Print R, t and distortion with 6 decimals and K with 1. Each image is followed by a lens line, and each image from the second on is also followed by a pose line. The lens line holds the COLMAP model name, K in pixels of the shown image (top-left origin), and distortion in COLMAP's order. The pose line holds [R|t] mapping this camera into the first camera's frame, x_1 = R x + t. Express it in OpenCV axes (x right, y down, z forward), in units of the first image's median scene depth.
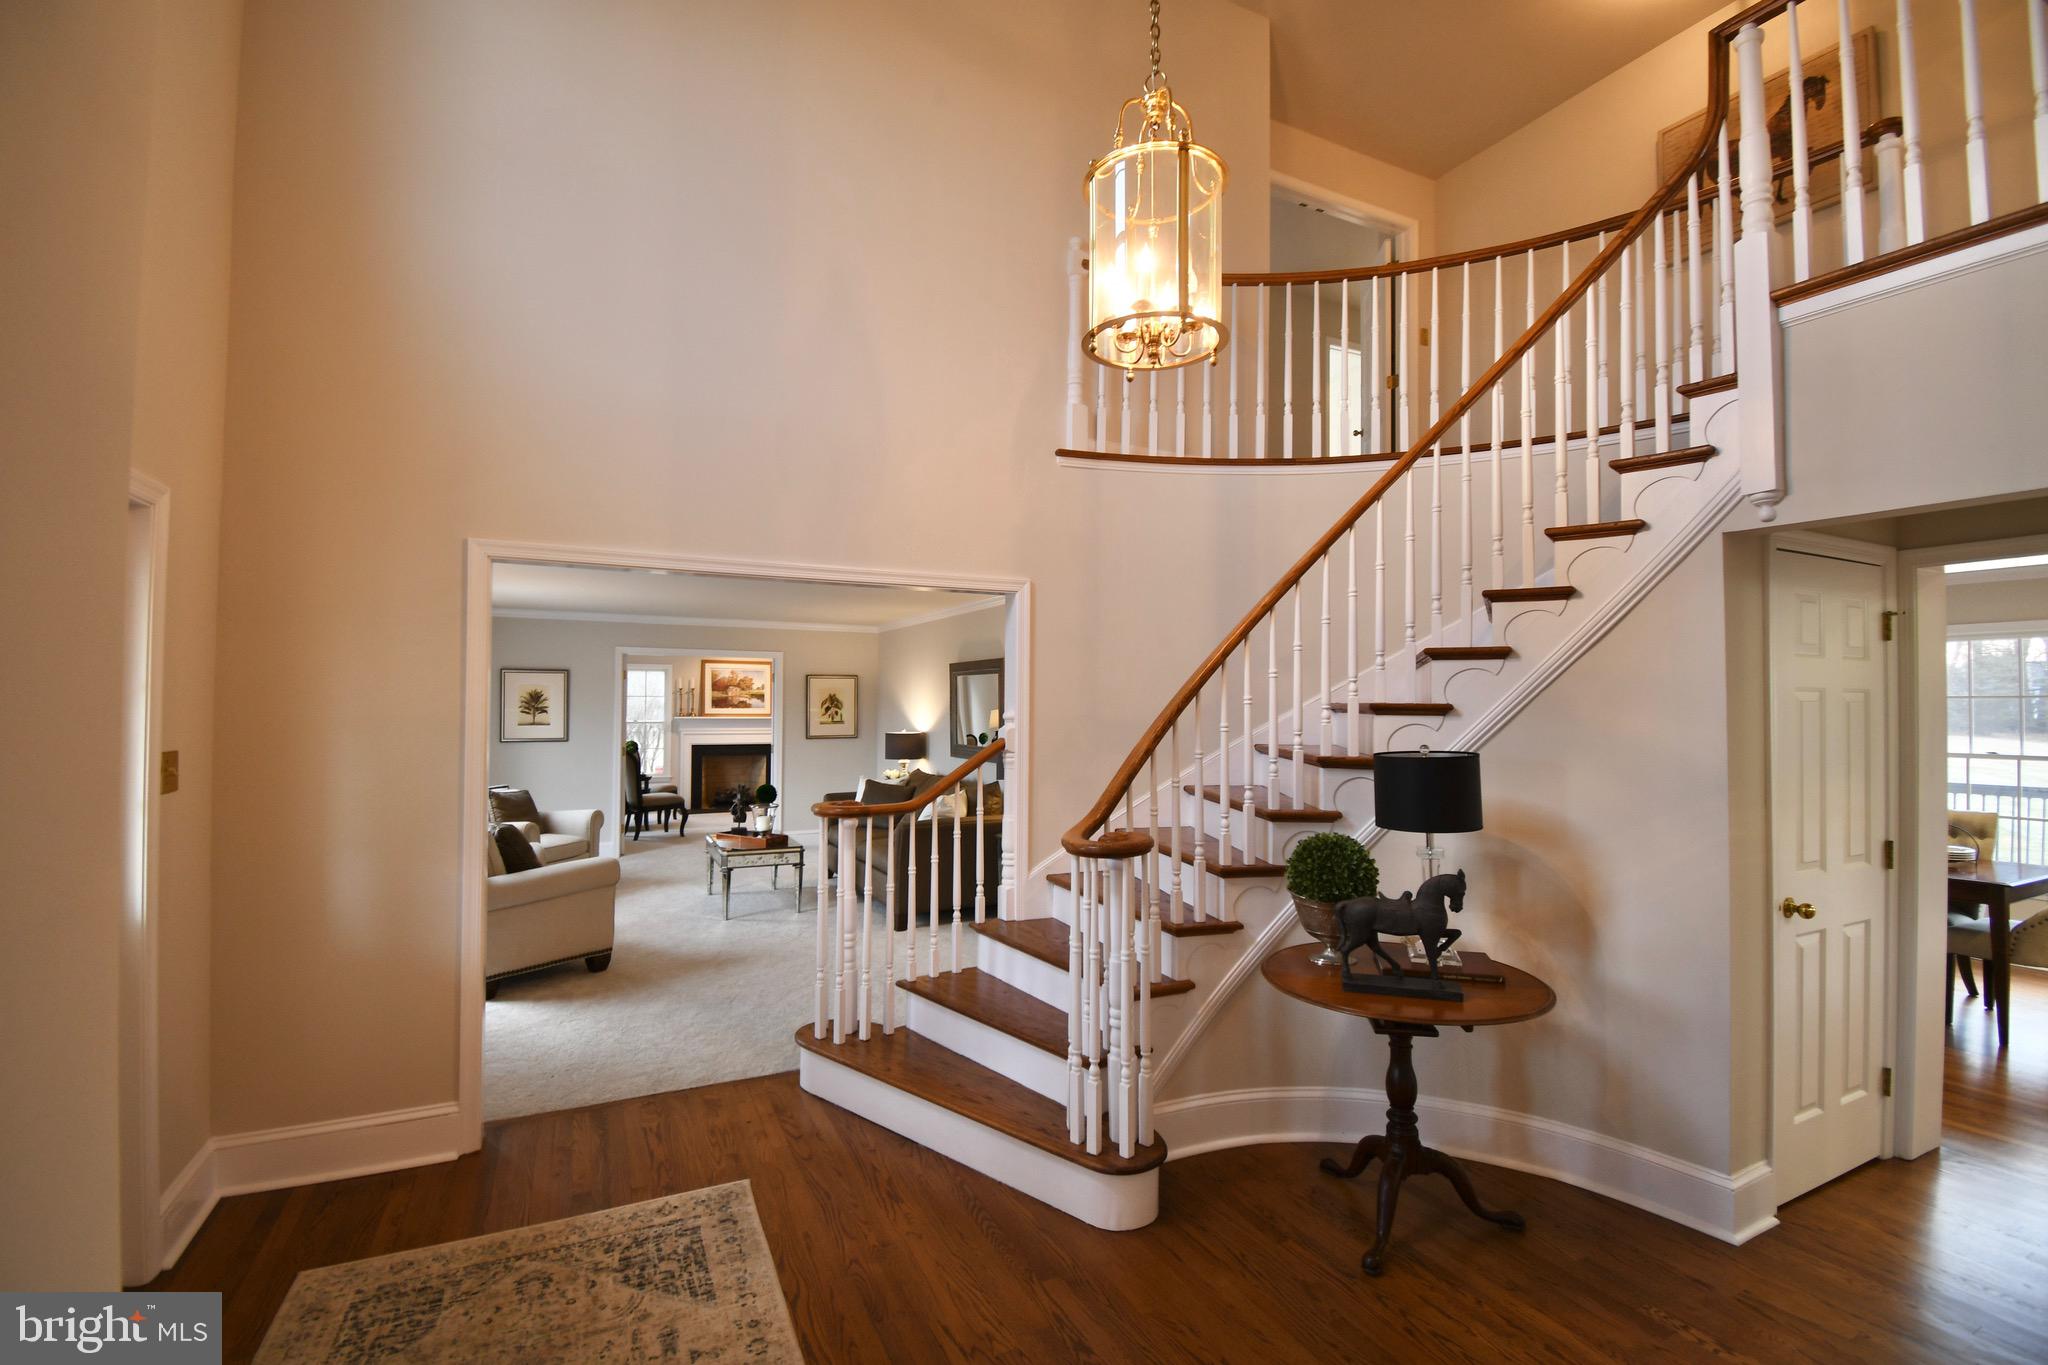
lens RADIAL K [[908.6, 0, 1036.5], [0, 908.6, 687.5], [0, 0, 1]] dist [-0.001963, -0.000571]
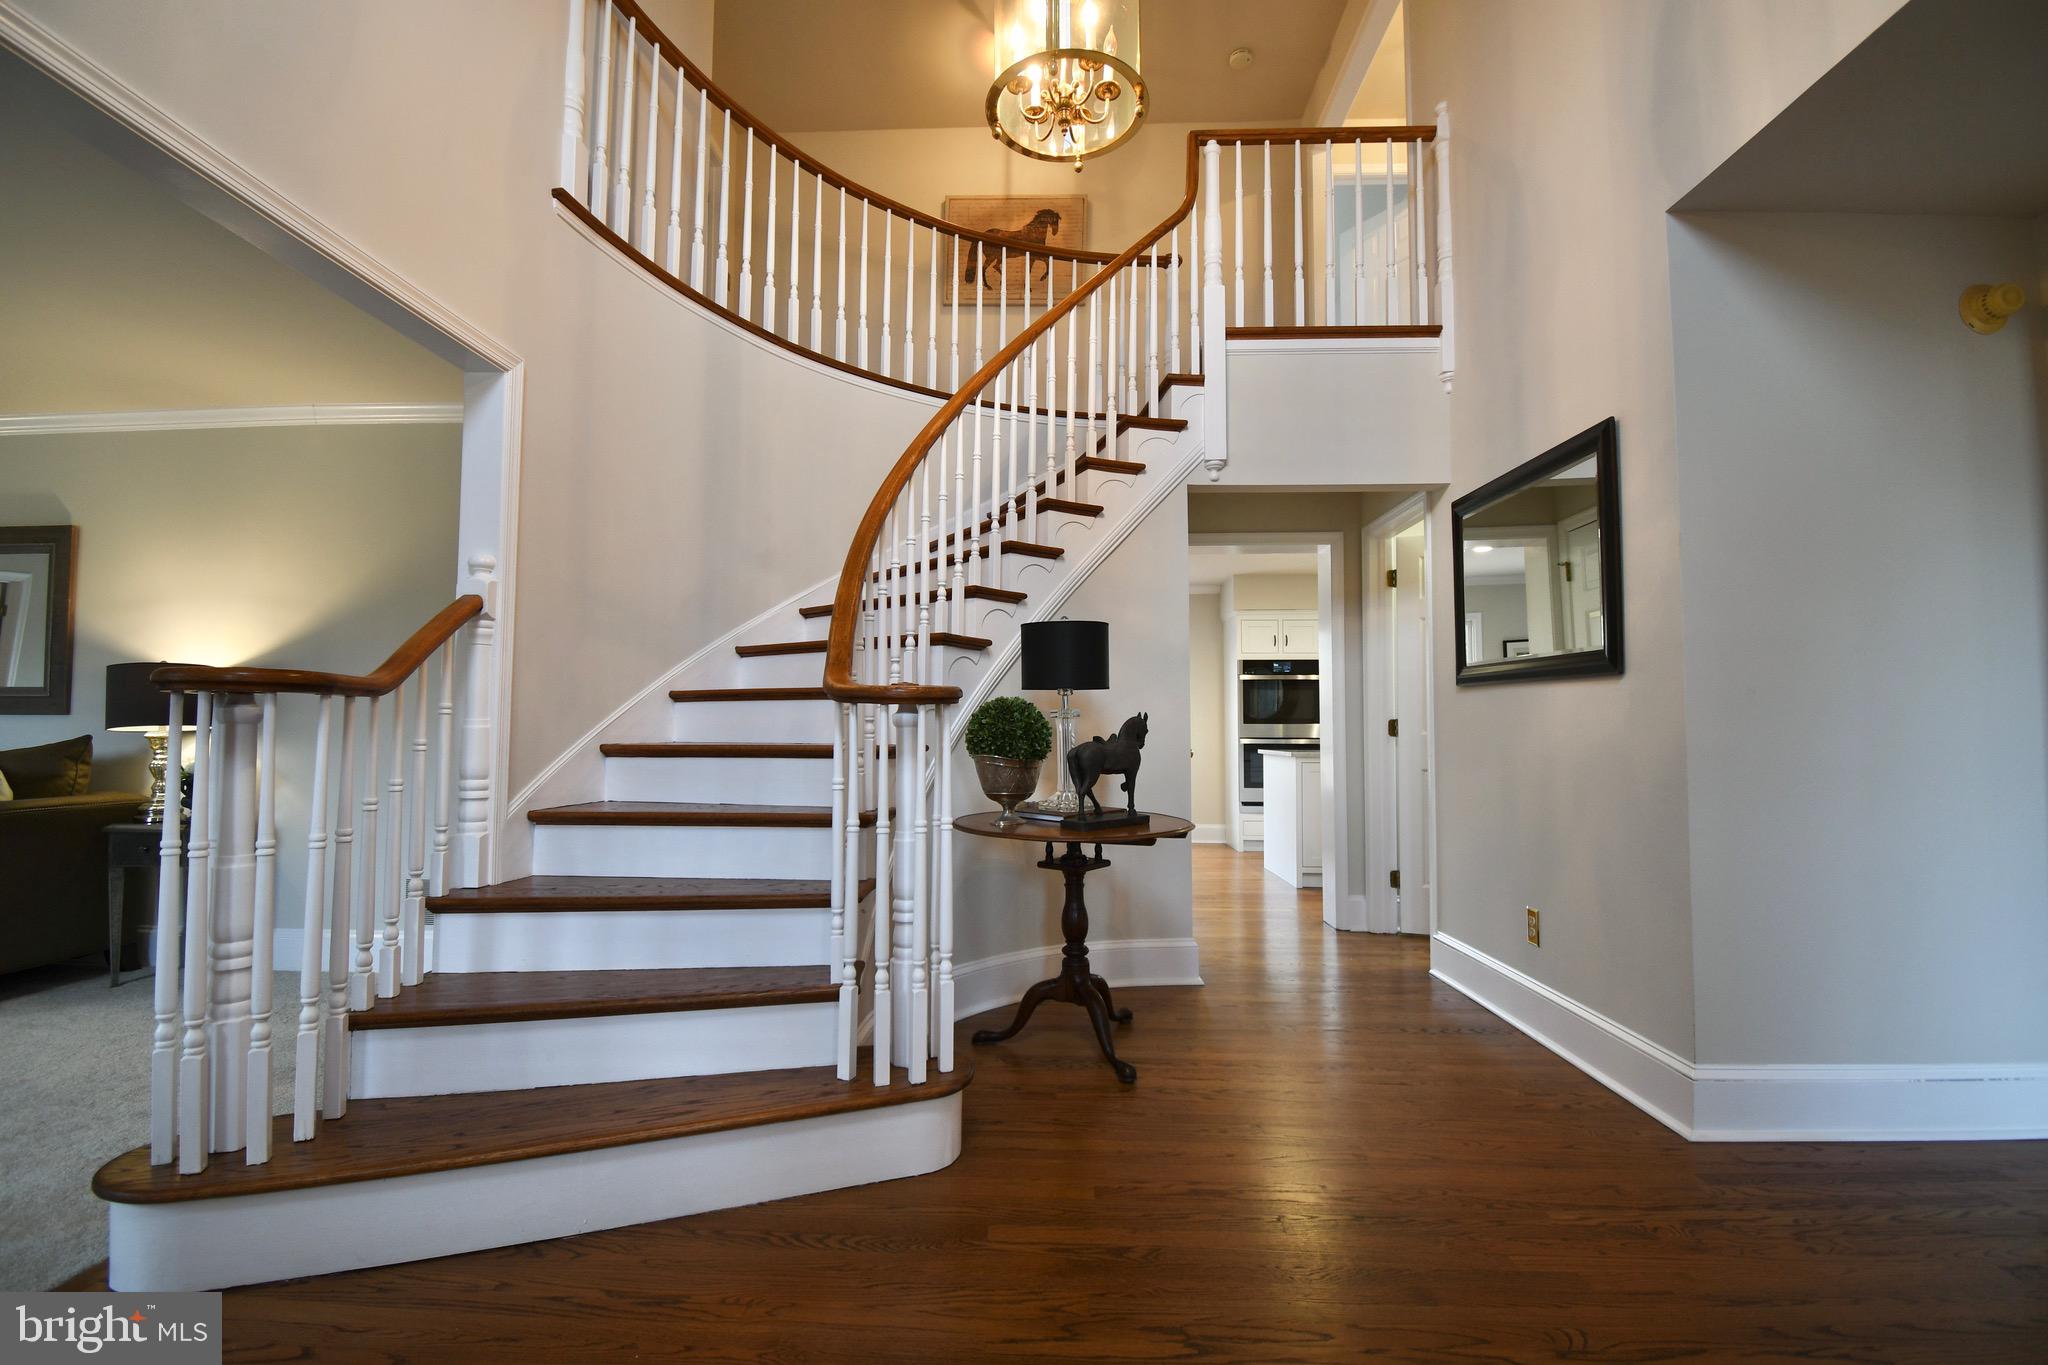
lens RADIAL K [[908.6, 0, 1036.5], [0, 908.6, 687.5], [0, 0, 1]] dist [-0.001963, -0.000571]
pose [[0.465455, 0.043021, 0.884025, -0.584626], [-0.012682, 0.999040, -0.041941, 0.205942], [-0.884981, 0.008311, 0.465554, 0.541991]]
